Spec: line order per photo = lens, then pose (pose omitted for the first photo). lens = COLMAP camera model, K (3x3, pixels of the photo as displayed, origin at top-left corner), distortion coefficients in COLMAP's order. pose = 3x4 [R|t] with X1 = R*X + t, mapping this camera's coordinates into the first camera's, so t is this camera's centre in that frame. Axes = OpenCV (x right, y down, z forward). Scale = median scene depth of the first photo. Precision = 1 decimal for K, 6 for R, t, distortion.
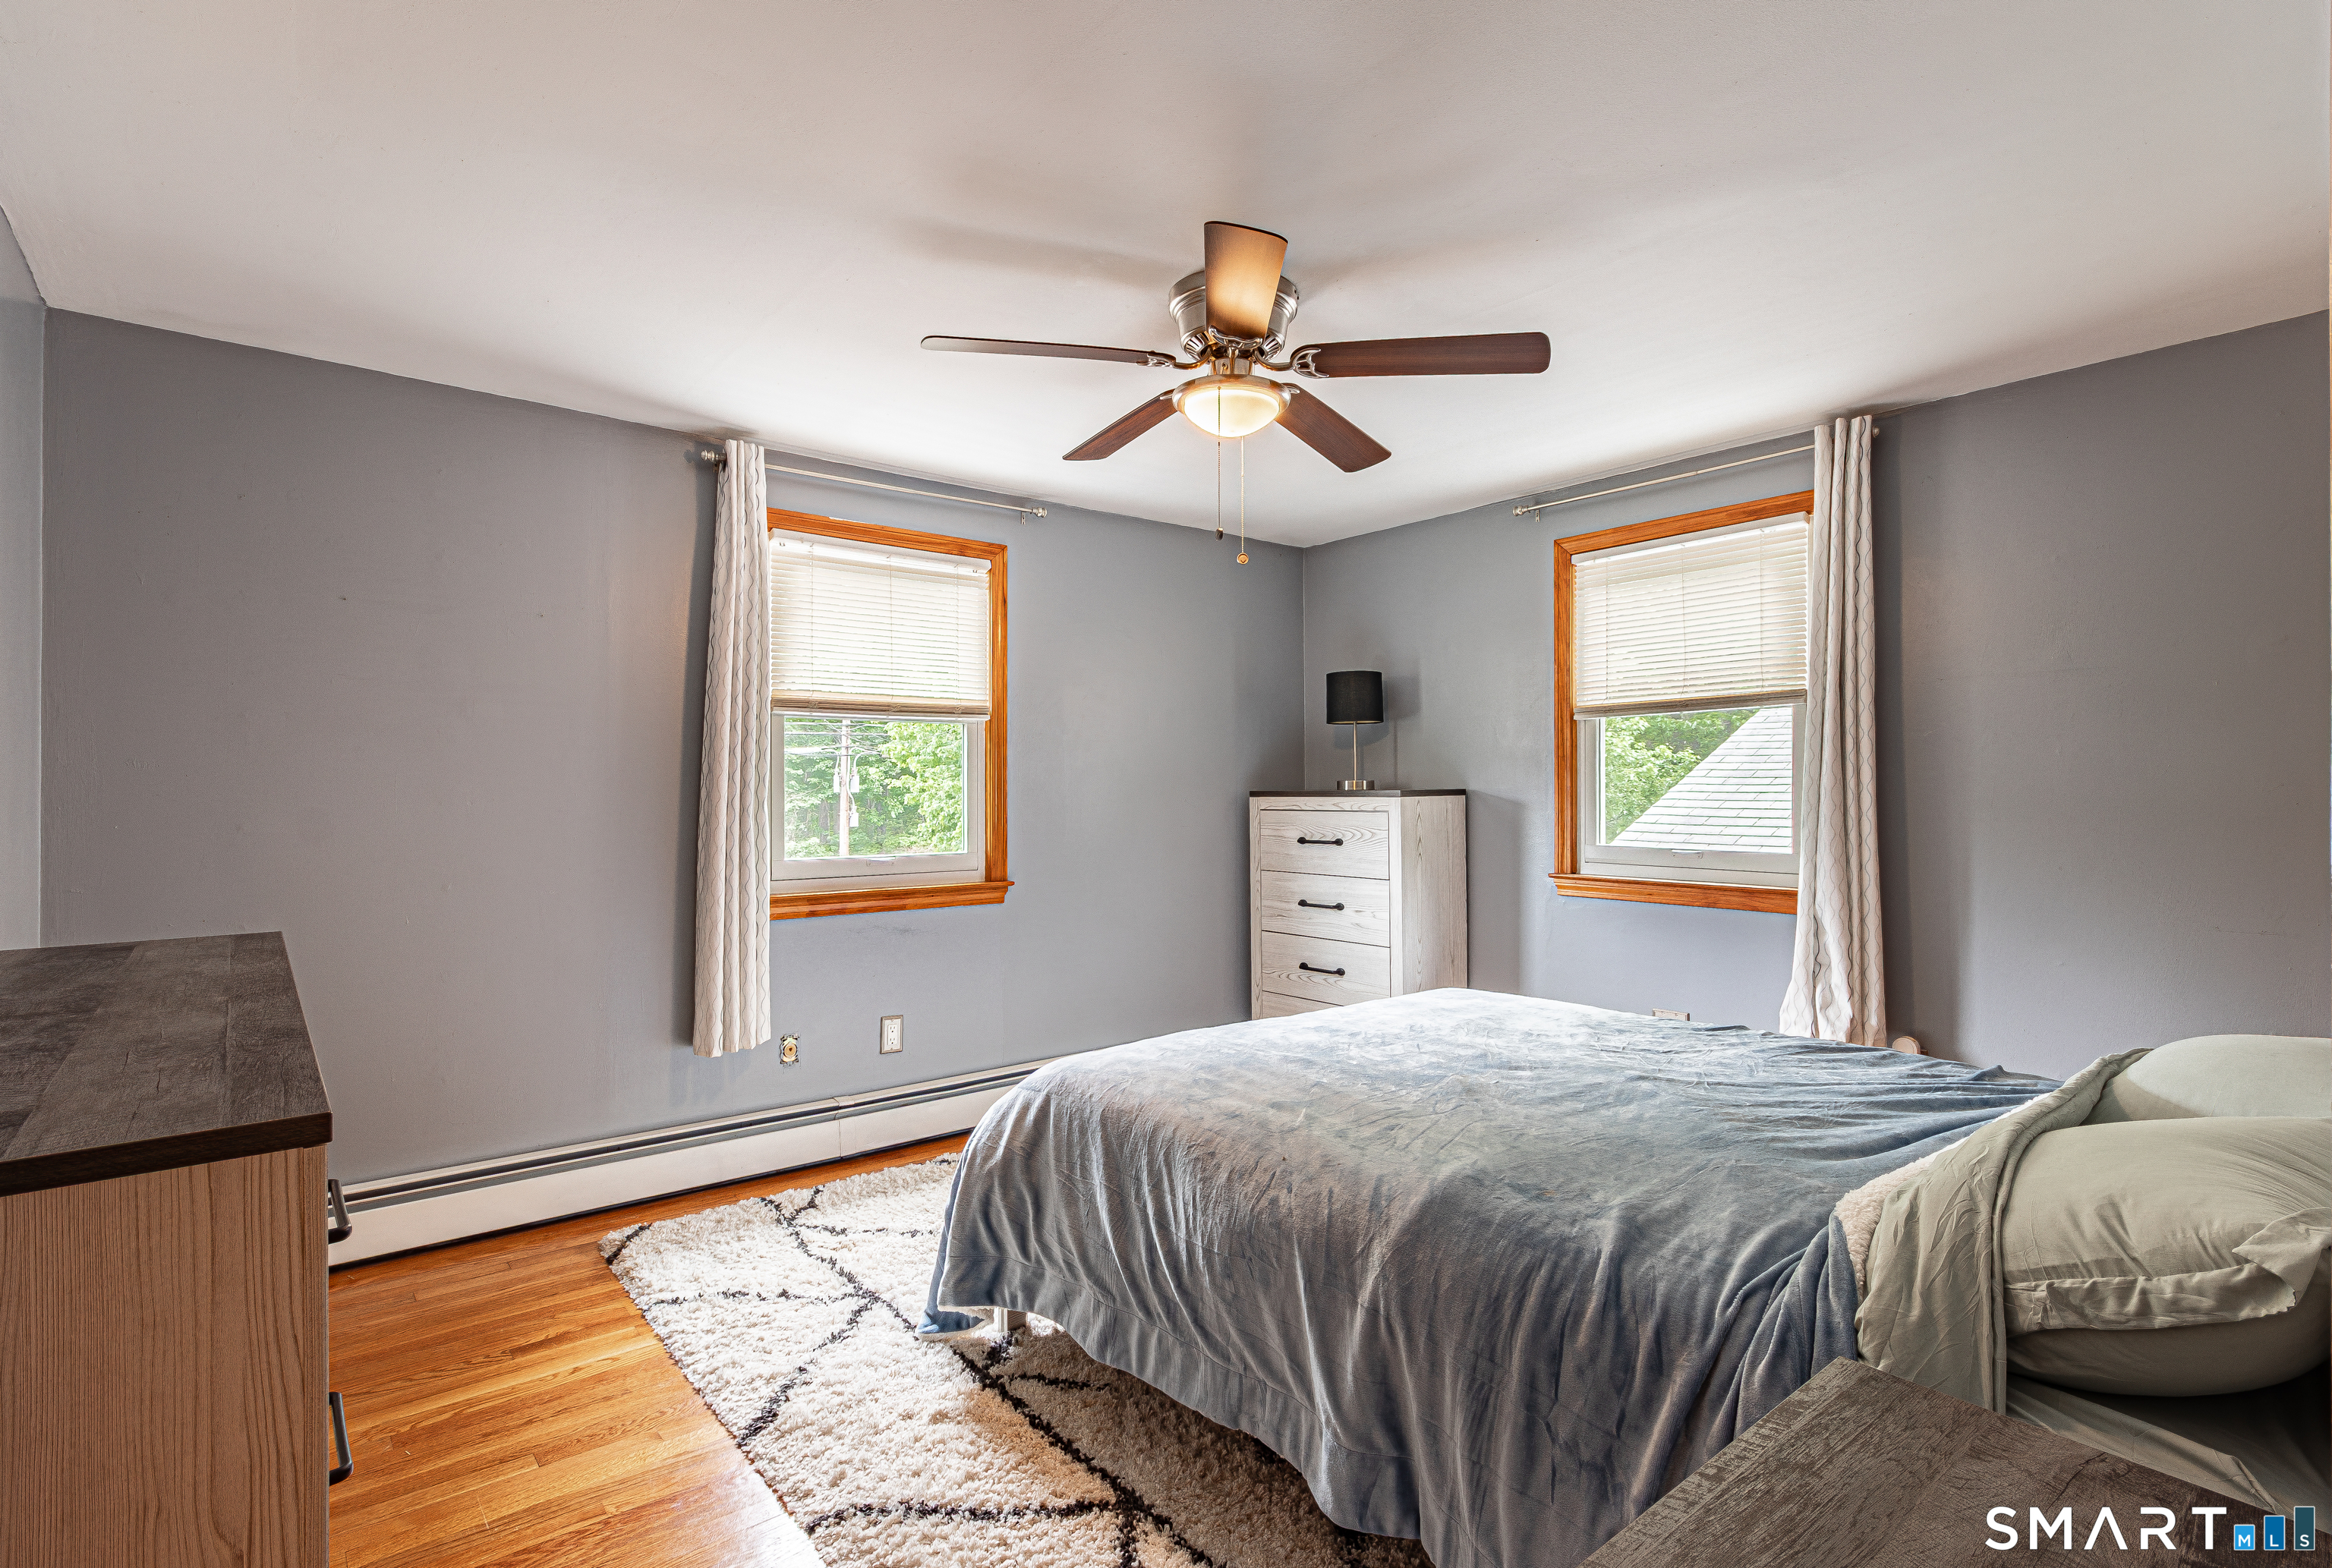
lens RADIAL K [[1124.5, 0, 1167.2], [0, 1124.5, 792.0], [0, 0, 1]] dist [0.002645, -0.000129]
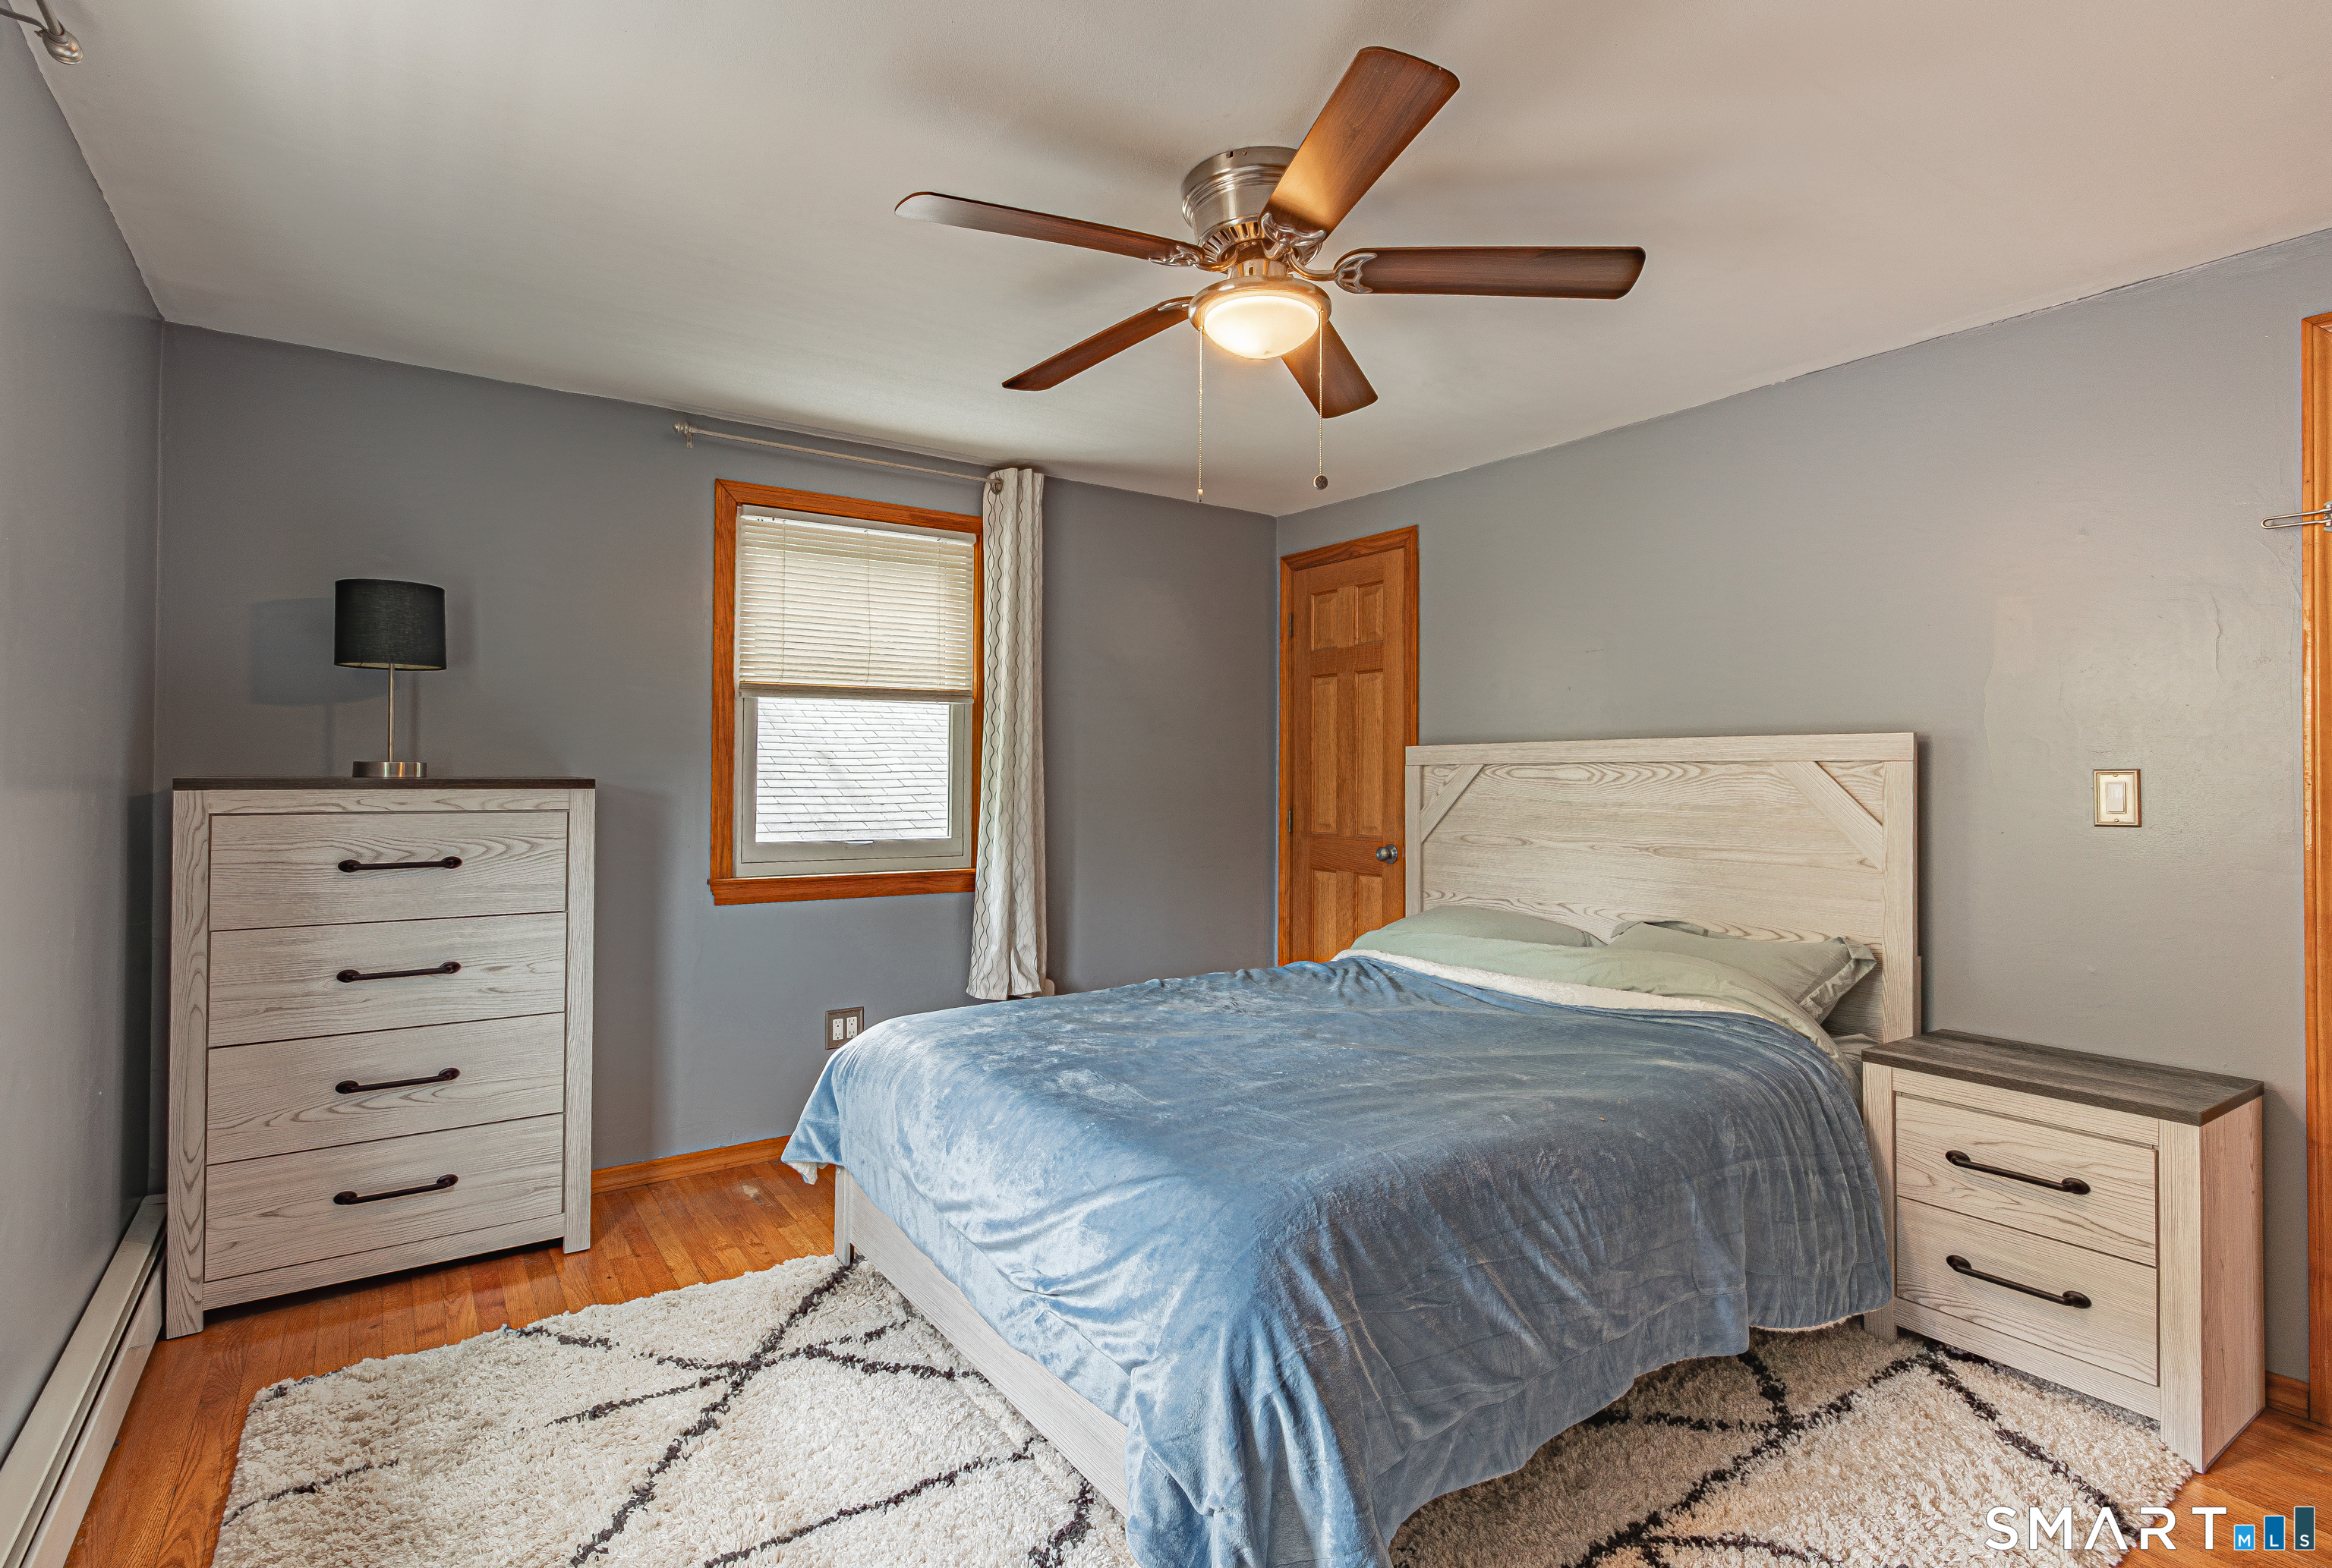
lens RADIAL K [[1124.5, 0, 1169.4], [0, 1124.5, 777.7], [0, 0, 1]] dist [0.002645, -0.000129]
pose [[0.079785, 0.007183, 0.996786, -0.427101], [0.001968, 0.999971, -0.007364, 0.003707], [-0.996810, 0.002550, 0.079768, 0.560708]]
